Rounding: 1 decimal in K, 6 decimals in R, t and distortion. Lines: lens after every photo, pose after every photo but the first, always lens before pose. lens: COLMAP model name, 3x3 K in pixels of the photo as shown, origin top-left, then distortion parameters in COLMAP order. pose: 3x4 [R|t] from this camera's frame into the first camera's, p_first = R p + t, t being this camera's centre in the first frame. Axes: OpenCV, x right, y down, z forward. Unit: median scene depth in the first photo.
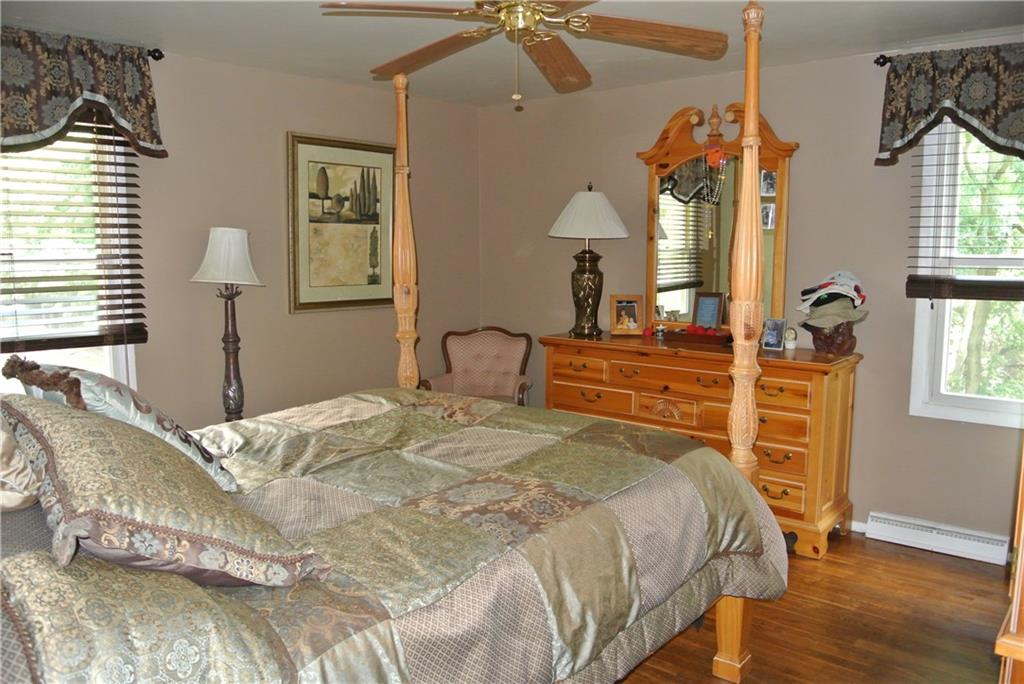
lens RADIAL K [[792.0, 0, 507.2], [0, 792.0, 342.5], [0, 0, 1]] dist [-0.092904, 0.035621]
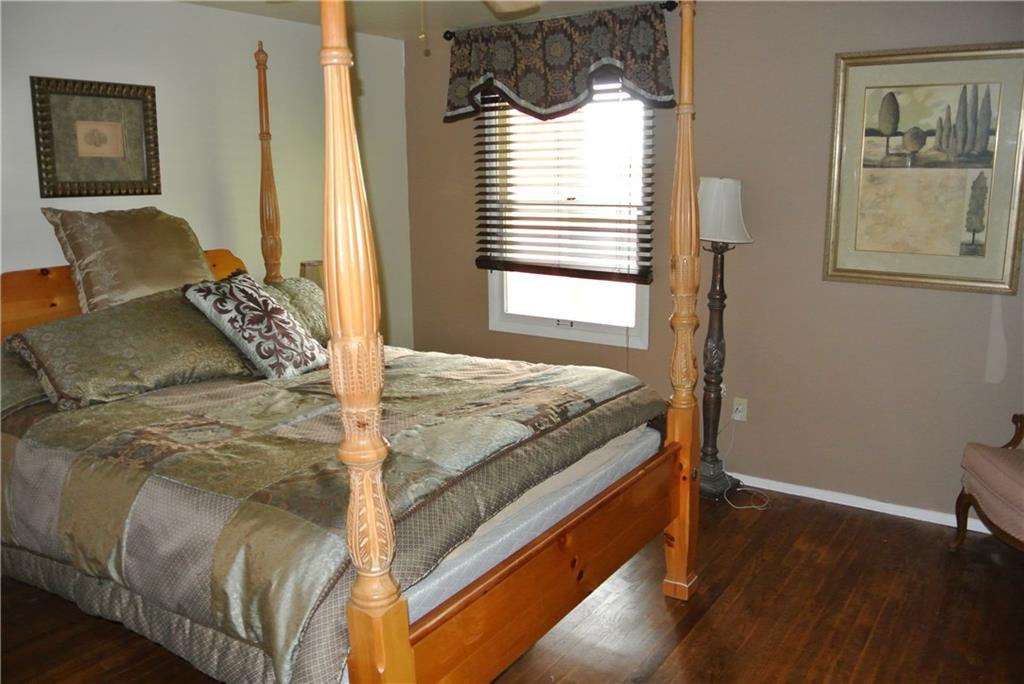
lens RADIAL K [[792.0, 0, 508.1], [0, 792.0, 339.0], [0, 0, 1]] dist [-0.092904, 0.035621]
pose [[0.095428, 0.205310, -0.974033, 0.490168], [-0.104074, 0.975194, 0.195359, -0.099053], [0.989981, 0.082728, 0.114428, 0.569122]]
